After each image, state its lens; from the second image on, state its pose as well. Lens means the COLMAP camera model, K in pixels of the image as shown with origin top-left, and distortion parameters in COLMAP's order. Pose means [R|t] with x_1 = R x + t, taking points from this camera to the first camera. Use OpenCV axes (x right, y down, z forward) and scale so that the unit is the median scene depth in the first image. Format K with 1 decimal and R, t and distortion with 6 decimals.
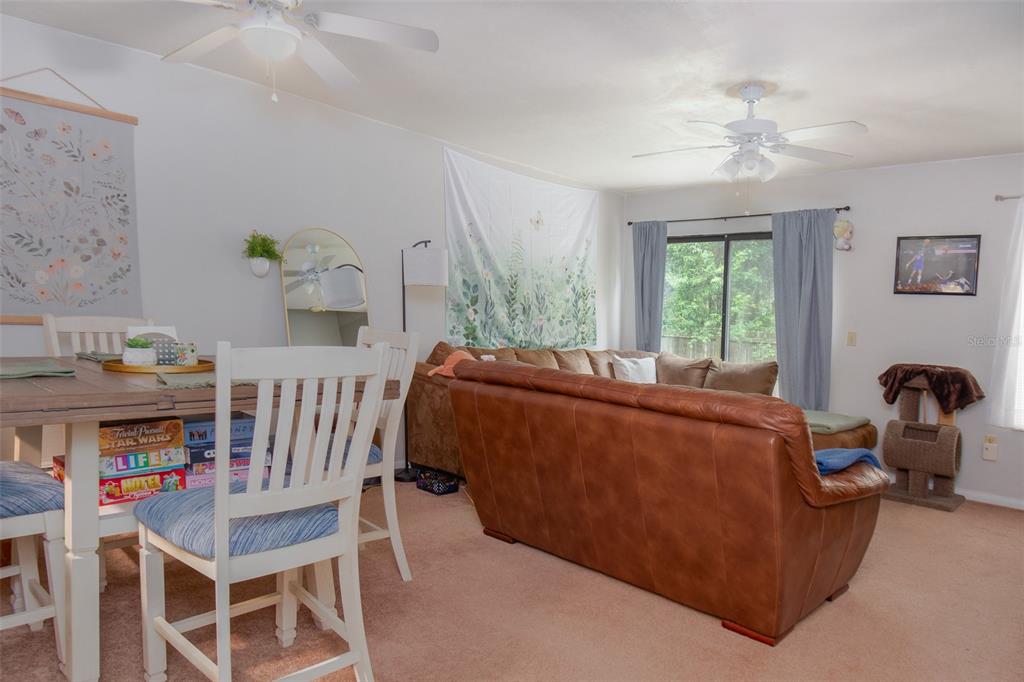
lens RADIAL K [[631.7, 0, 515.1], [0, 631.7, 347.7], [0, 0, 1]] dist [-0.003031, -0.001704]
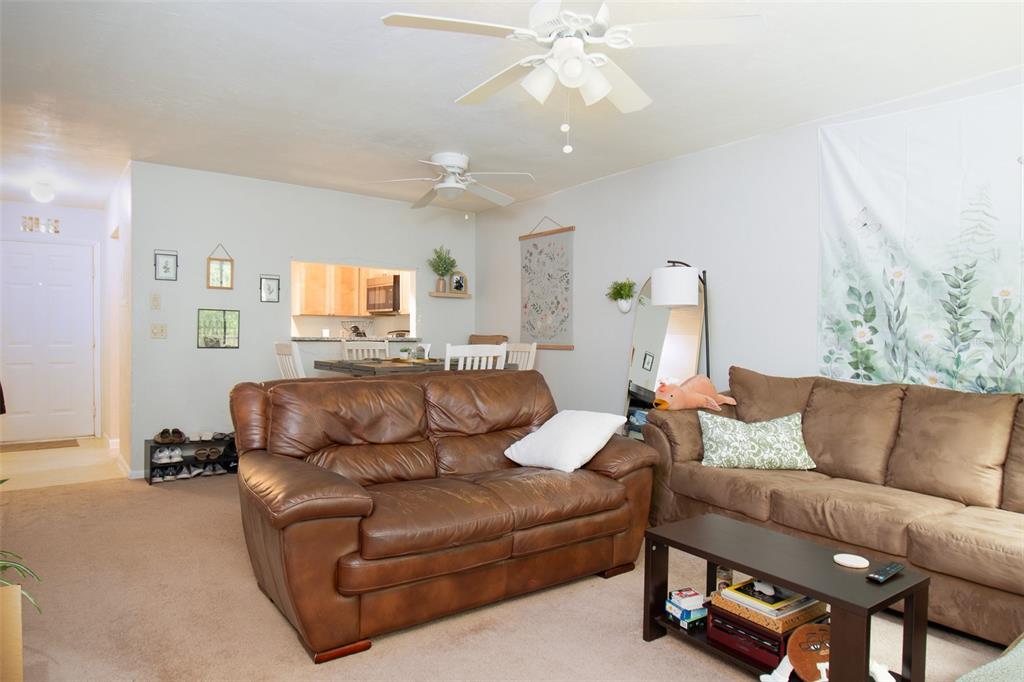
lens RADIAL K [[631.7, 0, 515.1], [0, 631.7, 347.7], [0, 0, 1]] dist [-0.003031, -0.001704]
pose [[-0.153964, -0.029720, -0.987629, 0.682893], [-0.064247, 0.997733, -0.020009, 0.001392], [0.985986, 0.060372, -0.155524, 0.716859]]
